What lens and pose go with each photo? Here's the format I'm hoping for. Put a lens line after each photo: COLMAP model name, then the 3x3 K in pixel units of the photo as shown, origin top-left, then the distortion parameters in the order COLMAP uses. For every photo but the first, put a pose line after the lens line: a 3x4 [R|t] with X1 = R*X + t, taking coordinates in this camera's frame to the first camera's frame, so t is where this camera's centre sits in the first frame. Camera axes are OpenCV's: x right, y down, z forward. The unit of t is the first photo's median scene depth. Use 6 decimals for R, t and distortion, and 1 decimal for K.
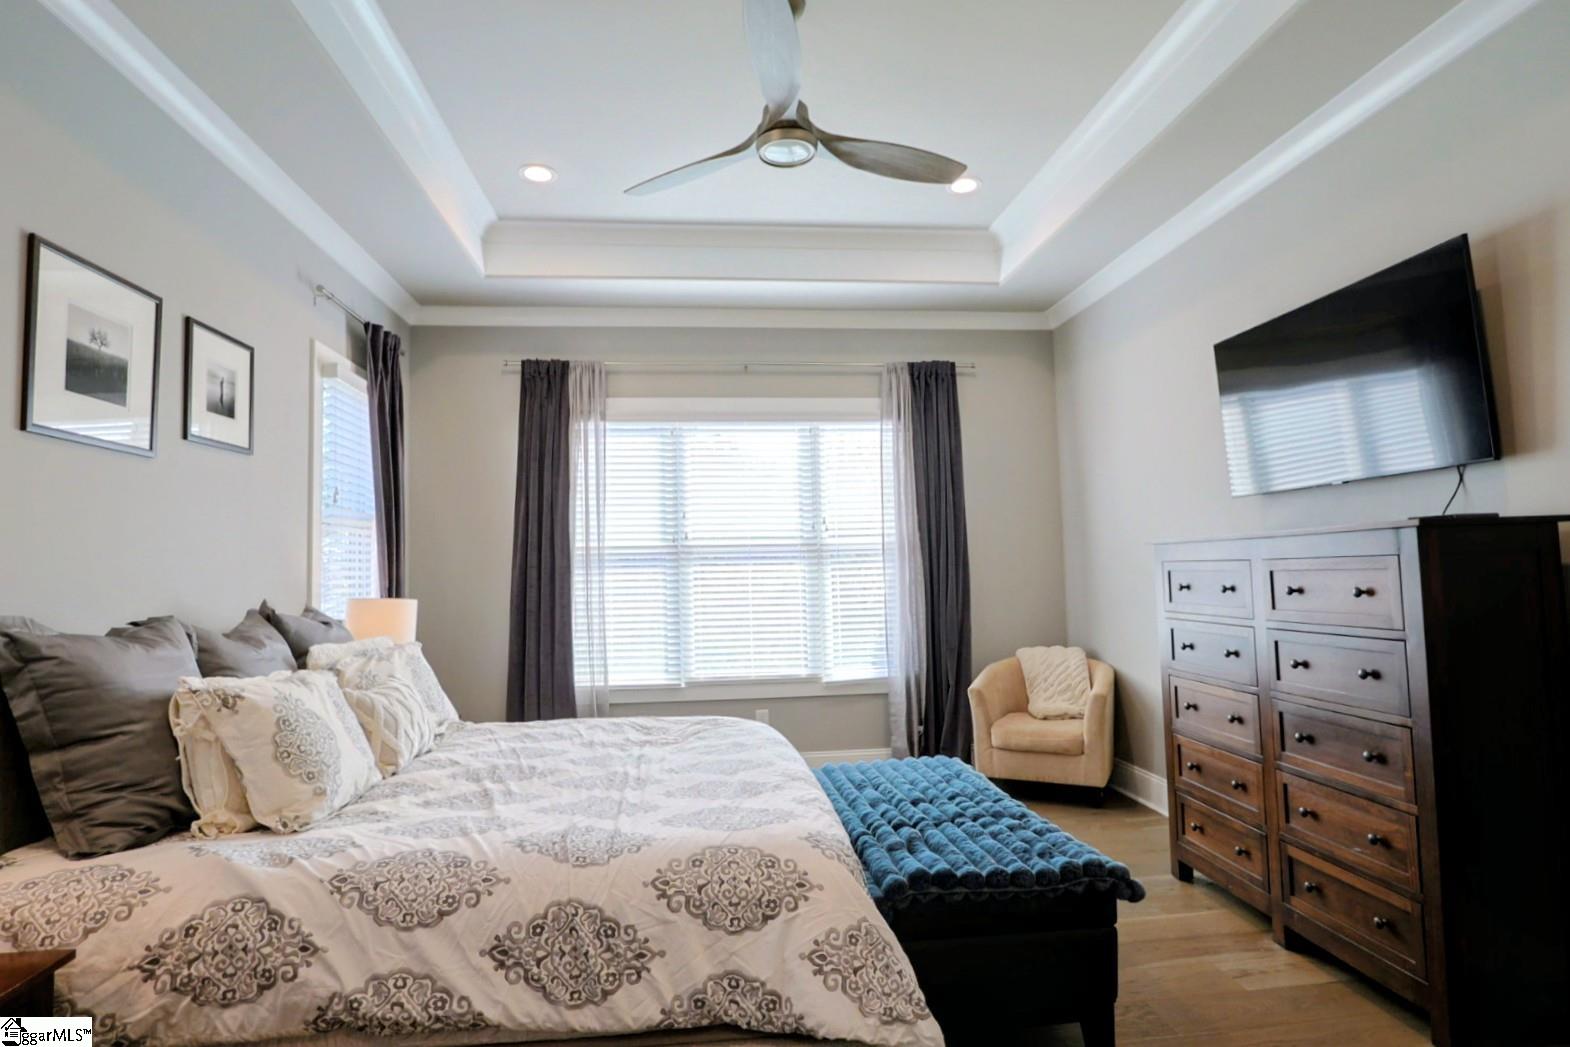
lens RADIAL K [[814.6, 0, 785.0], [0, 814.6, 523.5], [0, 0, 1]] dist [-0.030223, 0.009841]
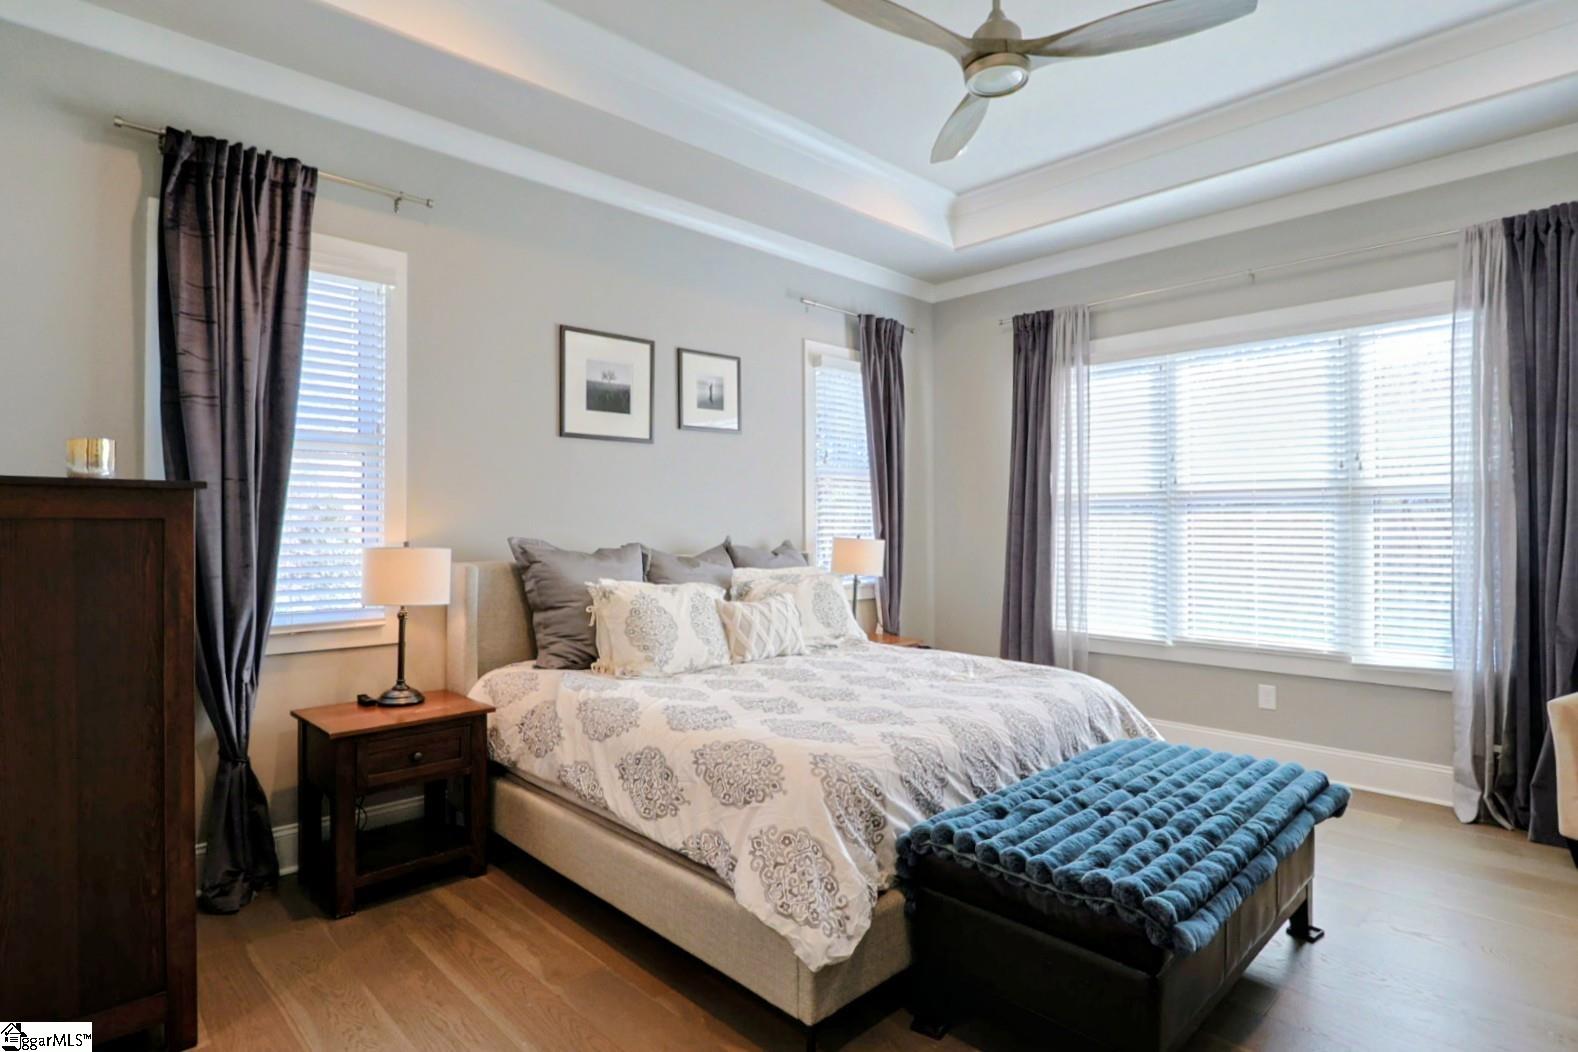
lens RADIAL K [[818.7, 0, 789.0], [0, 818.7, 526.0], [0, 0, 1]] dist [-0.030223, 0.009841]
pose [[0.616848, 0.020942, -0.786803, 0.431367], [0.035629, 0.997878, 0.054494, 0.001244], [0.786275, -0.061648, 0.614793, 0.136846]]
